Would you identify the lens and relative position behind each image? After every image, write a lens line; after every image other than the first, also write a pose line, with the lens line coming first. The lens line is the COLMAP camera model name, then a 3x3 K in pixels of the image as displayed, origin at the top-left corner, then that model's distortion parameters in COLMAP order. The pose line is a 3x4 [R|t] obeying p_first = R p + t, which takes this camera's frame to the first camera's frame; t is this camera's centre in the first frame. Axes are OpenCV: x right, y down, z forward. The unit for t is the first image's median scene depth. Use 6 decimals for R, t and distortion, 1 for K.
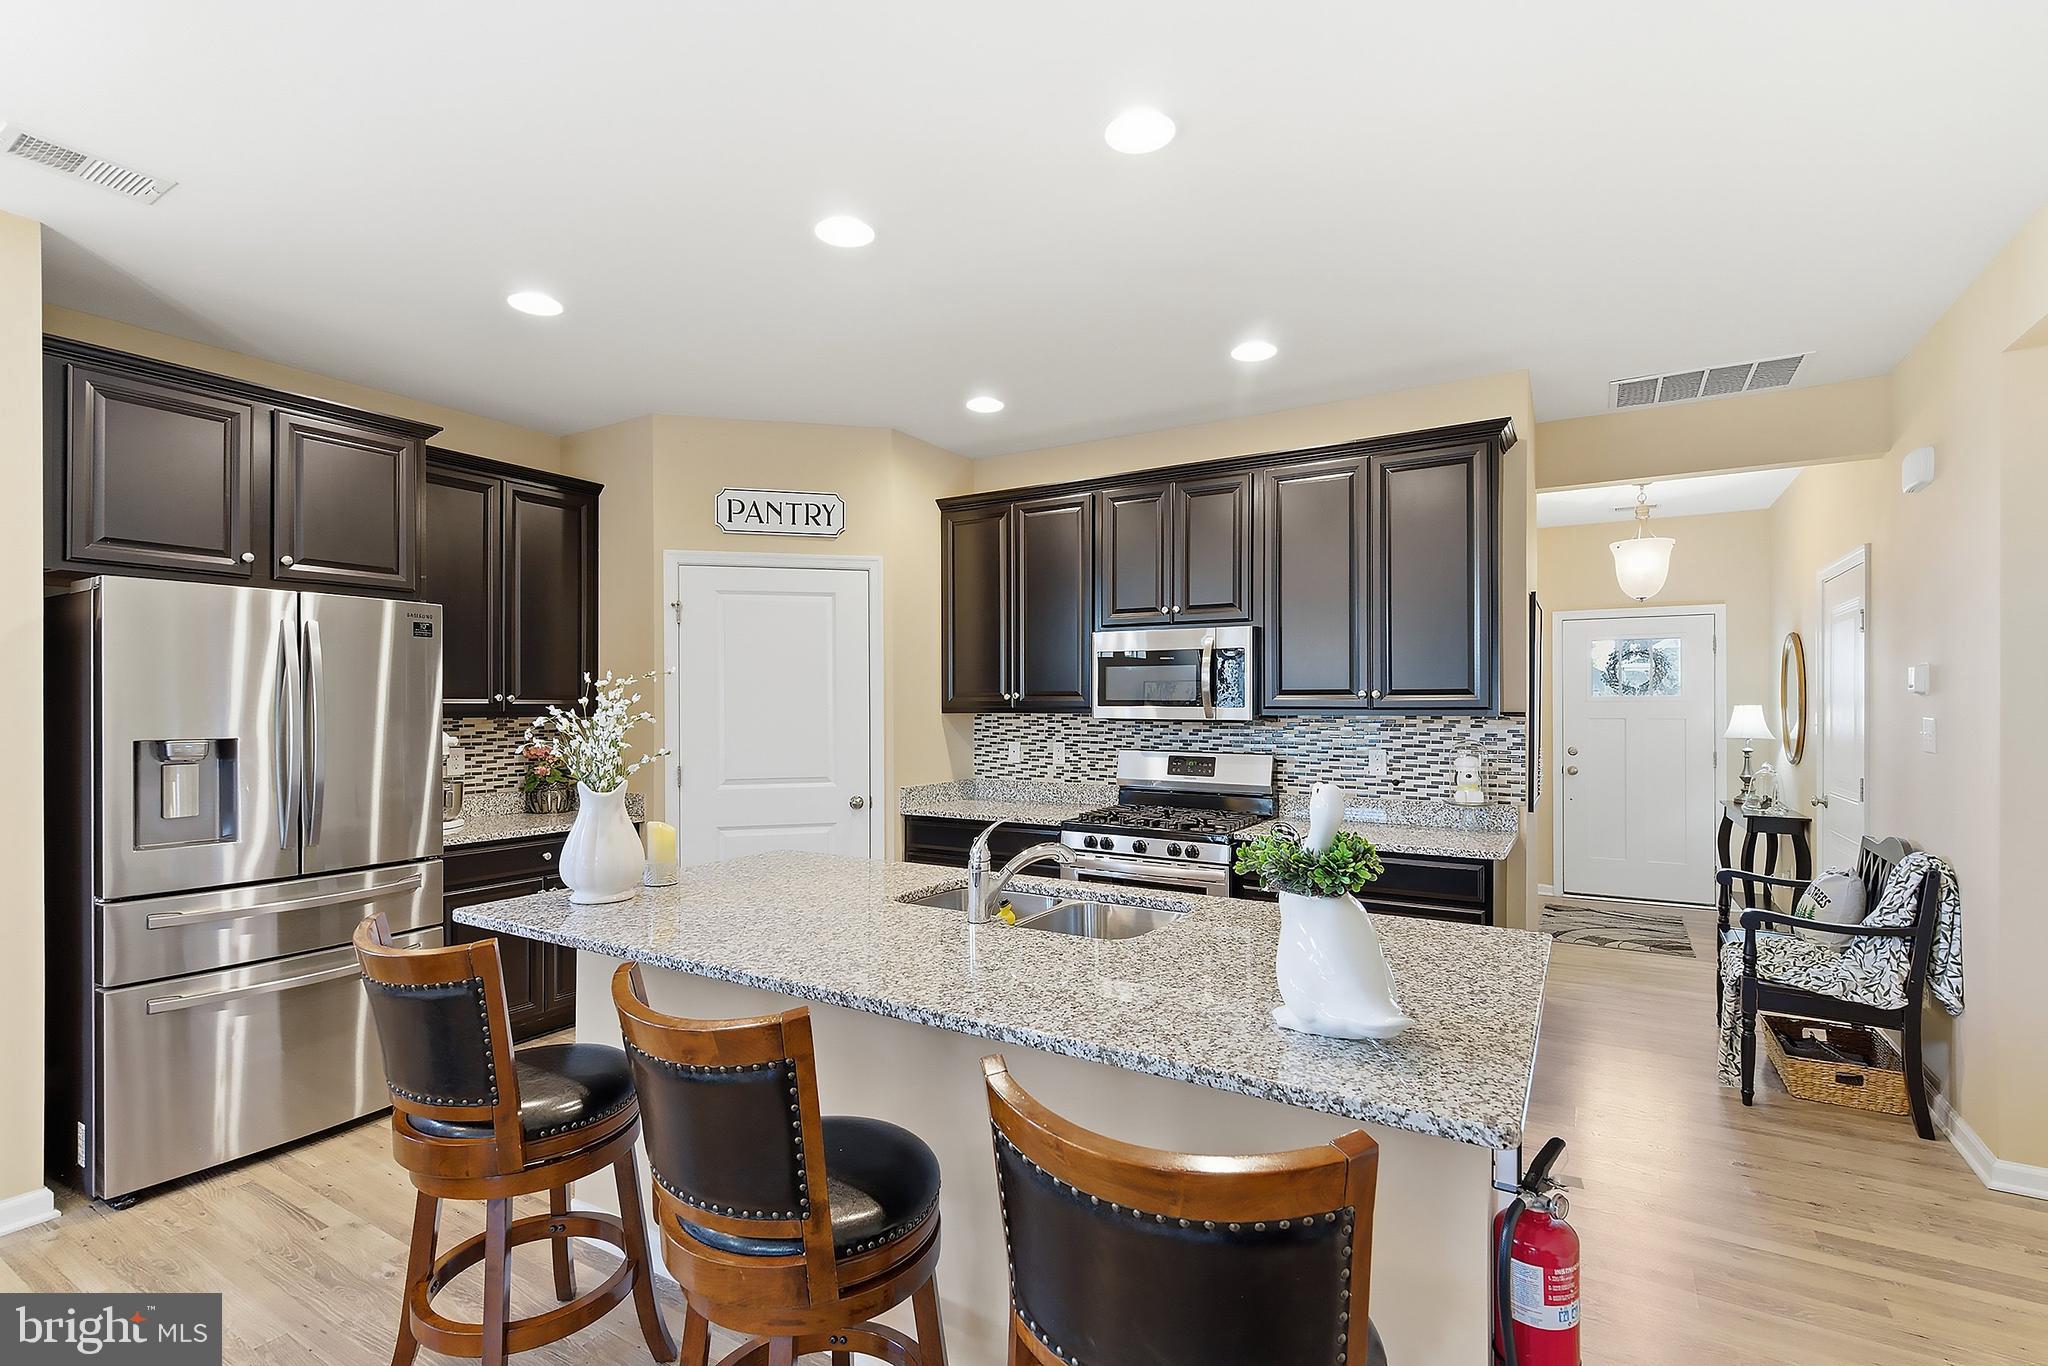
lens RADIAL K [[945.9, 0, 1036.6], [0, 945.9, 700.3], [0, 0, 1]] dist [-0.001646, 0.000085]
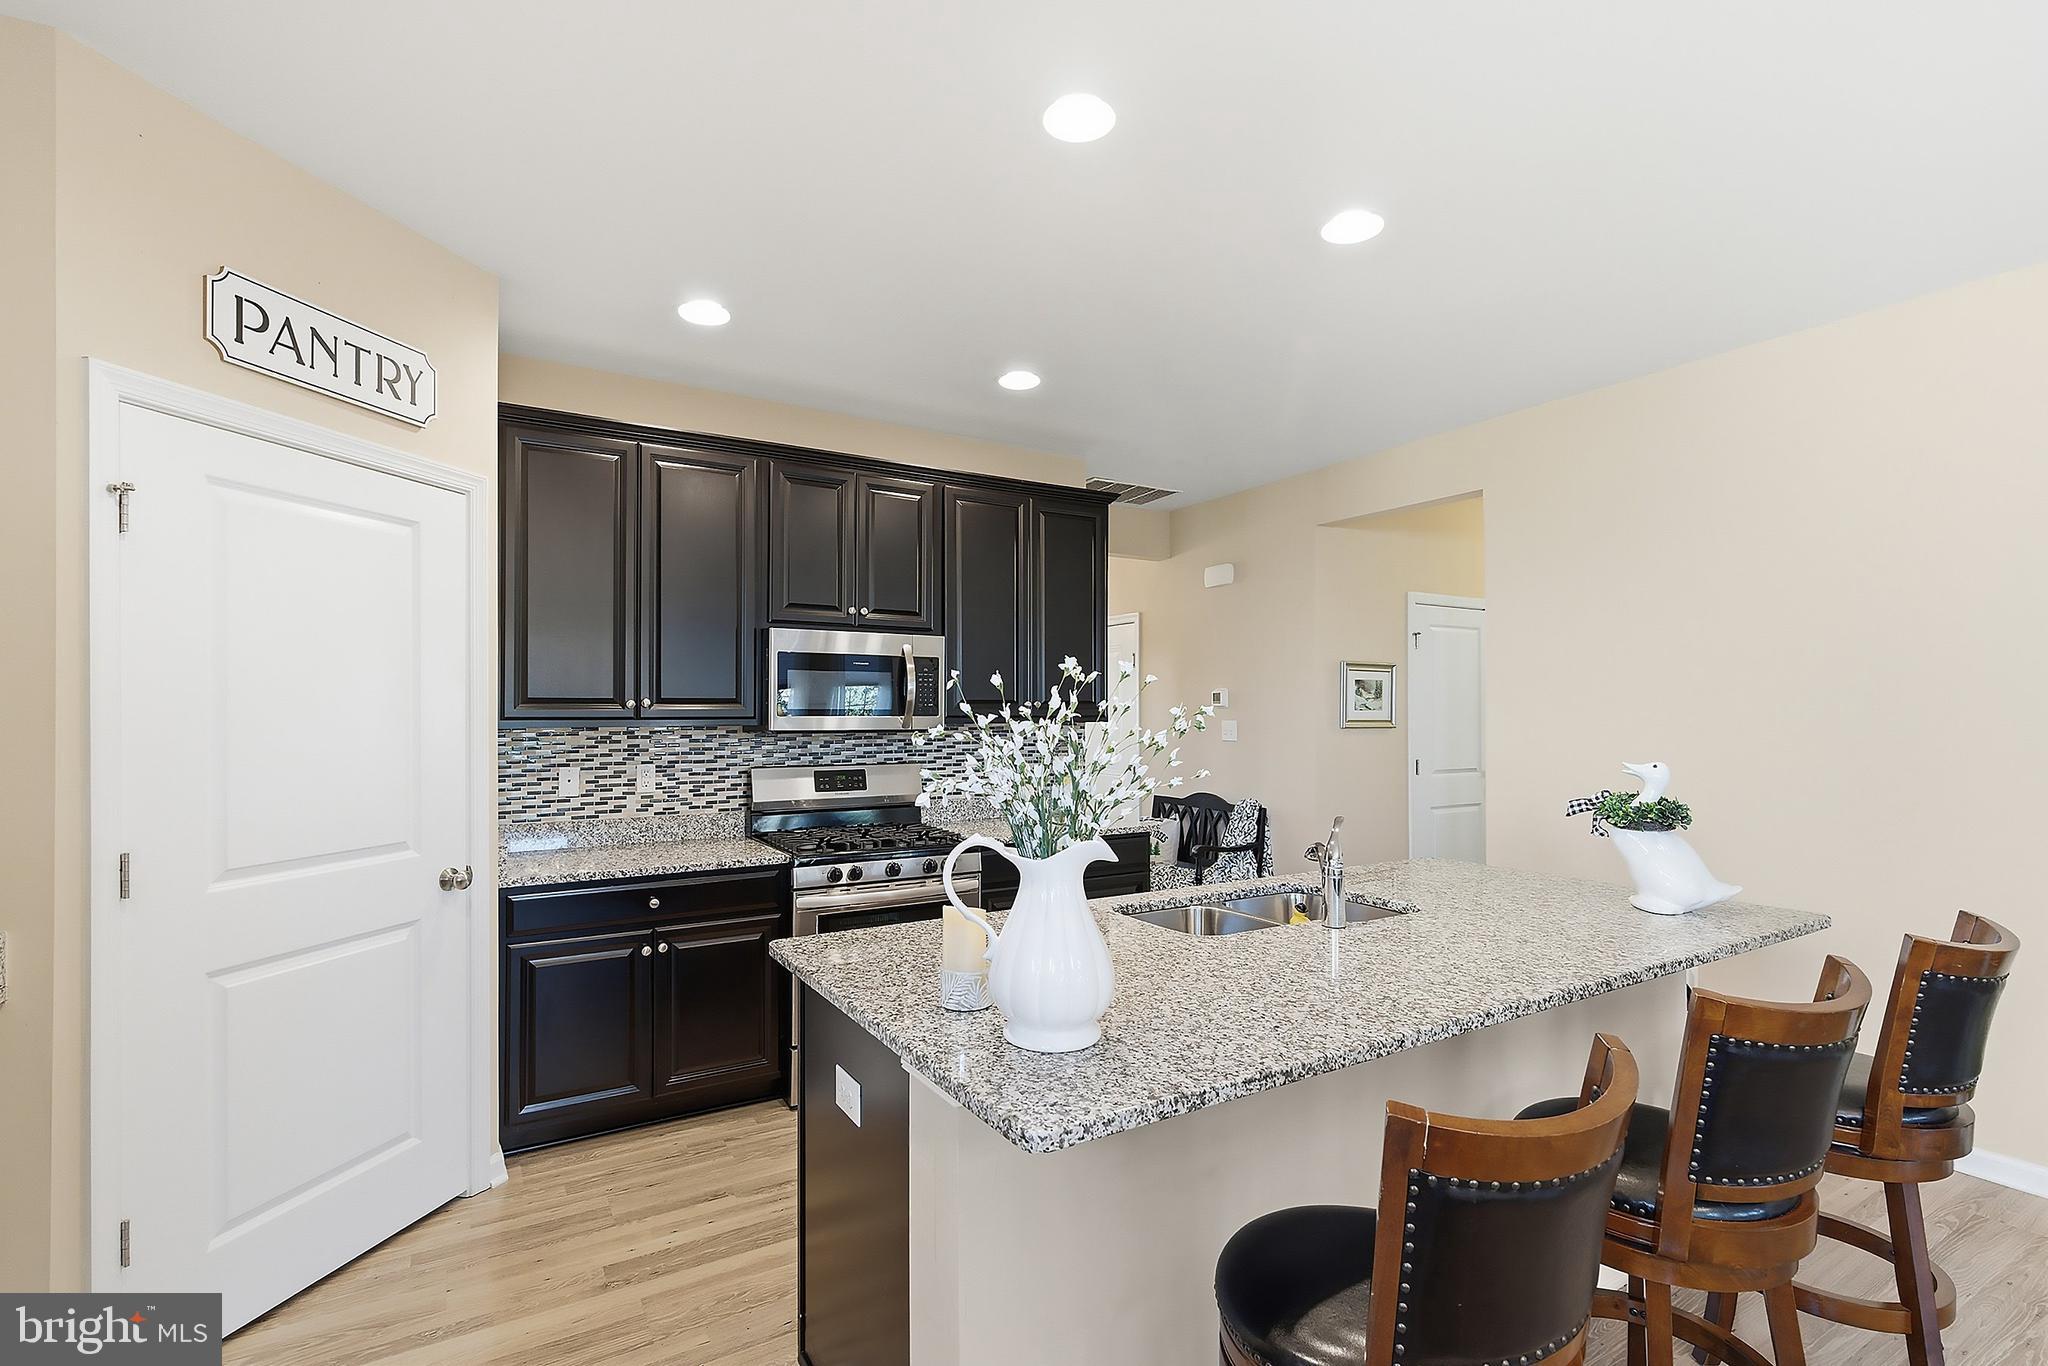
lens RADIAL K [[945.9, 0, 1036.6], [0, 945.9, 700.3], [0, 0, 1]] dist [-0.001646, 0.000085]
pose [[0.453353, 0.010223, 0.891272, -0.557247], [-0.000858, 0.999939, -0.011033, 0.001145], [-0.891330, 0.004237, 0.453334, 0.403028]]
